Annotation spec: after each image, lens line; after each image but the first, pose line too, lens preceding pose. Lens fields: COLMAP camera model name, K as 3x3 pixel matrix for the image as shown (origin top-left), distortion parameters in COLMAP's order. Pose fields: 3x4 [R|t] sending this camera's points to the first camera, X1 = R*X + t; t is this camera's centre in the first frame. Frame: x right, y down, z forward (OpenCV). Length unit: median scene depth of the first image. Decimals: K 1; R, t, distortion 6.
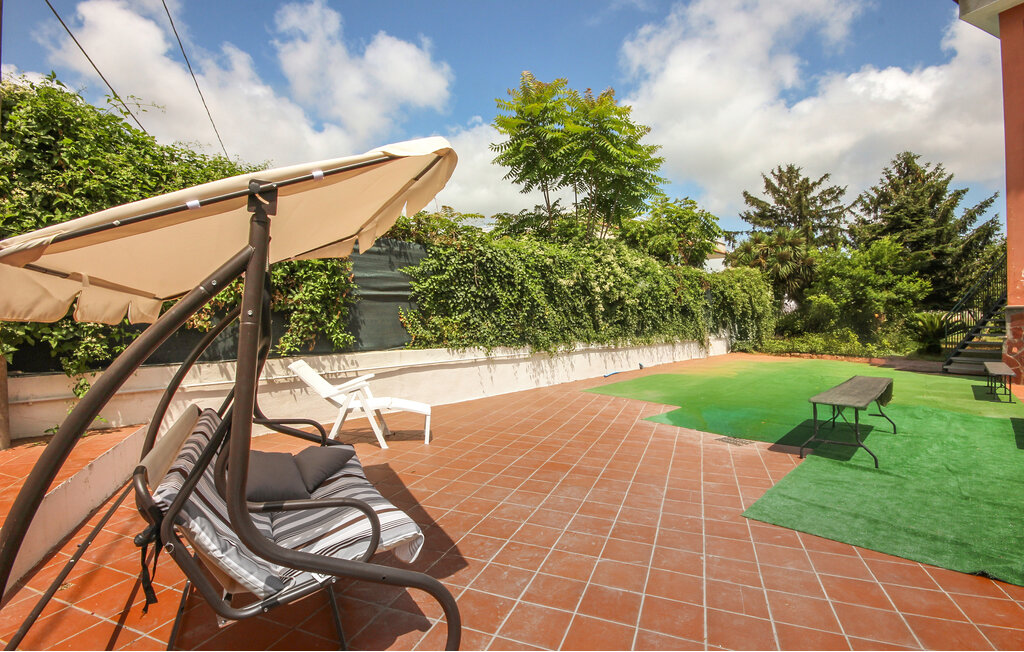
lens RADIAL K [[467.4, 0, 515.2], [0, 467.4, 322.4], [0, 0, 1]] dist [-0.001550, -0.000304]
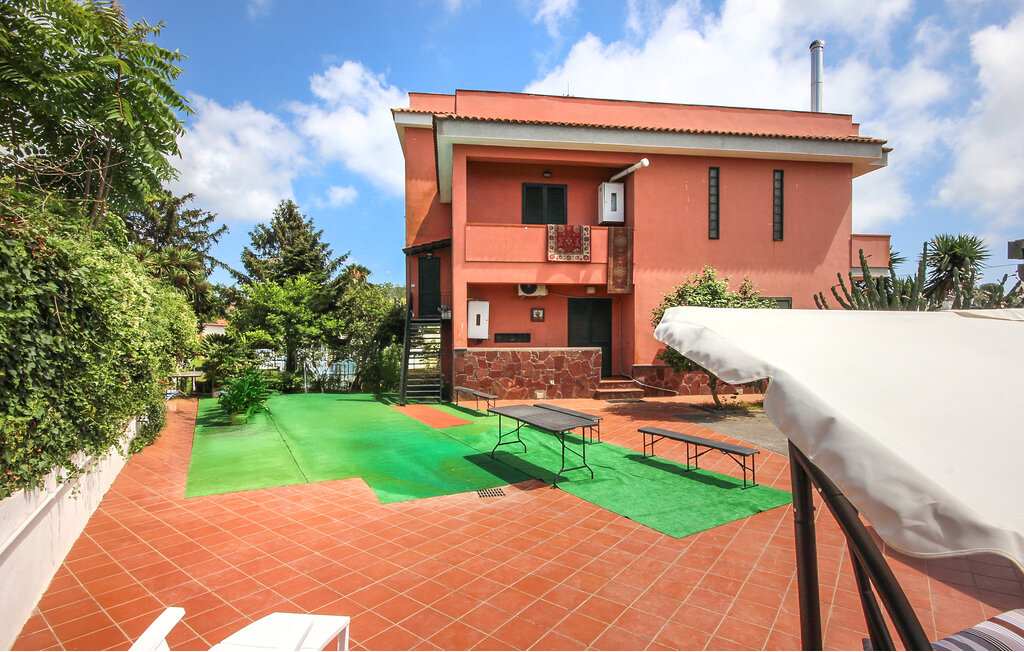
lens RADIAL K [[501.0, 0, 514.6], [0, 501.0, 331.3], [0, 0, 1]] dist [-0.000460, -0.000006]
pose [[0.275775, 0.017651, 0.961060, -0.153580], [0.012618, 0.999679, -0.021982, -0.020725], [-0.961139, 0.018189, 0.275463, 0.164447]]
